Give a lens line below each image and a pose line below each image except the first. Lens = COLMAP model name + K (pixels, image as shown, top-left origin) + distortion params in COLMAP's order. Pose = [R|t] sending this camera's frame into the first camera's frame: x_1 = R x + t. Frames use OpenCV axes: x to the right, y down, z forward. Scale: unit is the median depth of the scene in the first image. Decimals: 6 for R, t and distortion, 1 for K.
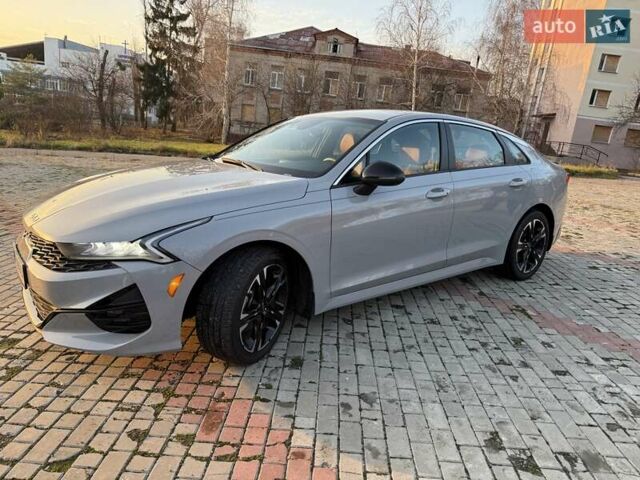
lens RADIAL K [[447.2, 0, 315.5], [0, 447.2, 242.5], [0, 0, 1]] dist [0.048648, -0.067150]
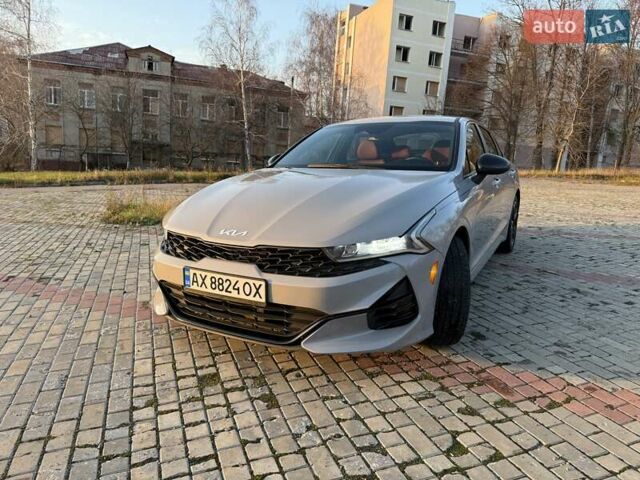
lens RADIAL K [[451.5, 0, 318.3], [0, 451.5, 239.3], [0, 0, 1]] dist [0.042025, -0.061174]
pose [[0.916242, -0.120759, 0.381992, -0.642763], [0.138810, 0.990118, -0.019943, 0.000696], [-0.375809, 0.071296, 0.923951, 0.073641]]
